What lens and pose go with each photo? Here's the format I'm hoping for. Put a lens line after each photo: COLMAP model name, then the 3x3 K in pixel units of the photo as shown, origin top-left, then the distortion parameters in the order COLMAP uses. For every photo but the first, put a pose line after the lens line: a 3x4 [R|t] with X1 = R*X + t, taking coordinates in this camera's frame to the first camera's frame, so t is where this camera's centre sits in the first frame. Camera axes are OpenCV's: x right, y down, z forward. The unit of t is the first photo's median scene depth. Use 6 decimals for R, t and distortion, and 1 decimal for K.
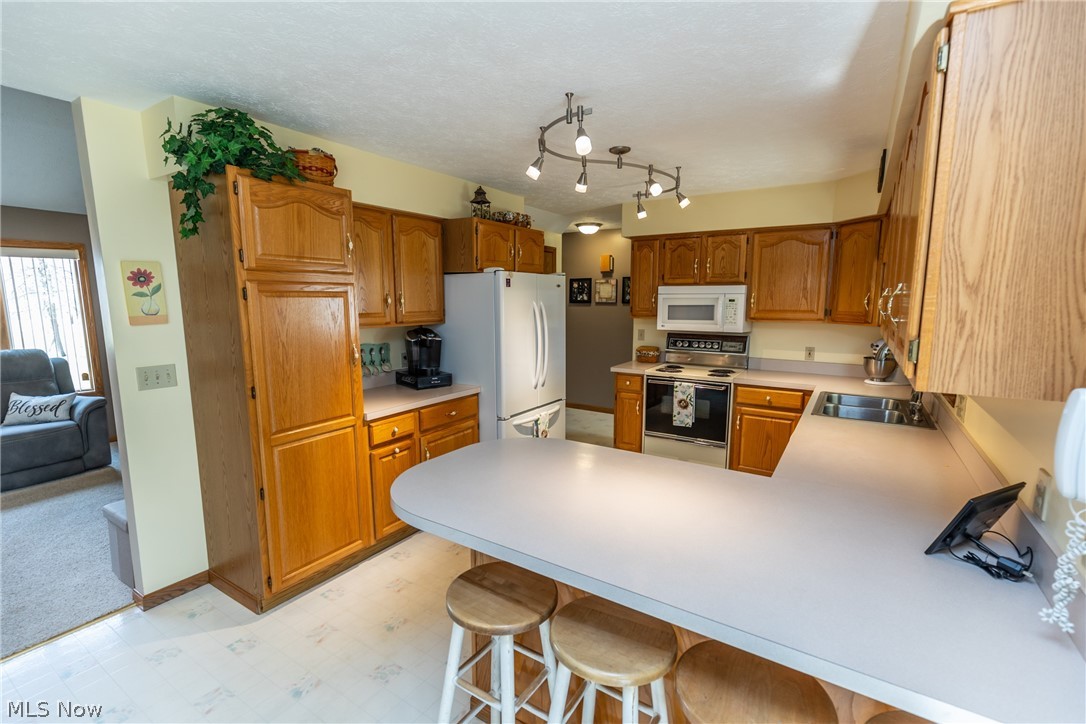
lens RADIAL K [[483.4, 0, 542.6], [0, 483.4, 366.1], [0, 0, 1]] dist [0.002077, -0.000659]
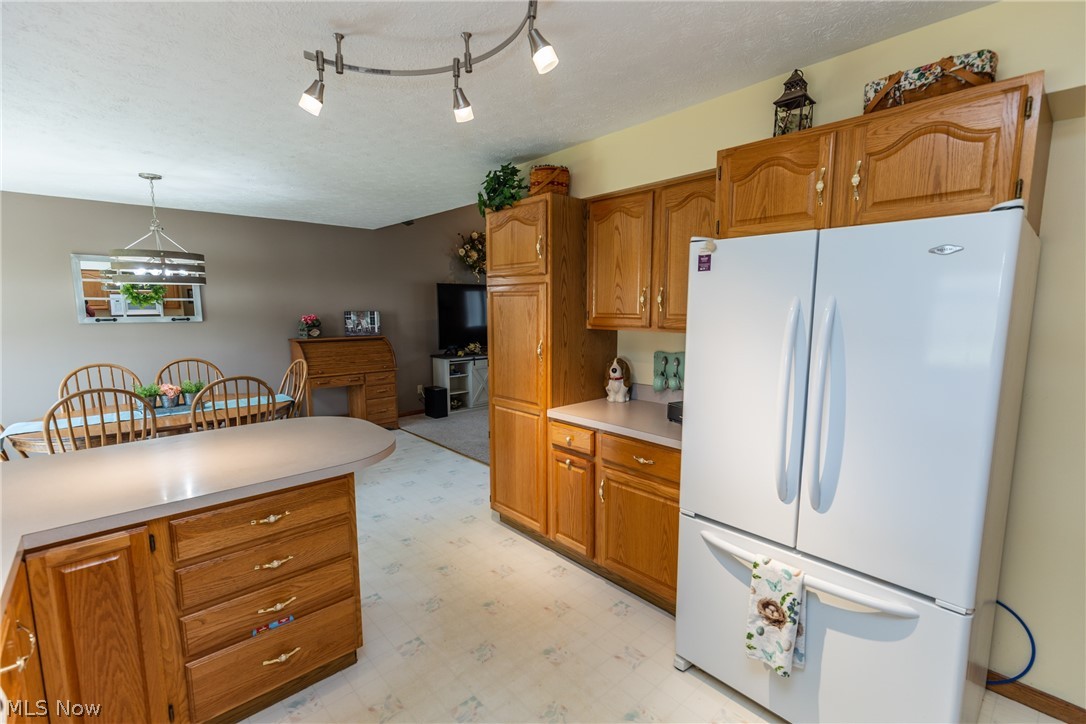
lens RADIAL K [[483.4, 0, 542.6], [0, 483.4, 366.1], [0, 0, 1]] dist [0.002077, -0.000659]
pose [[-0.258237, 0.121520, -0.958408, 0.410247], [-0.135979, 0.977609, 0.160593, -0.103922], [0.956464, 0.171795, -0.235931, 0.821027]]
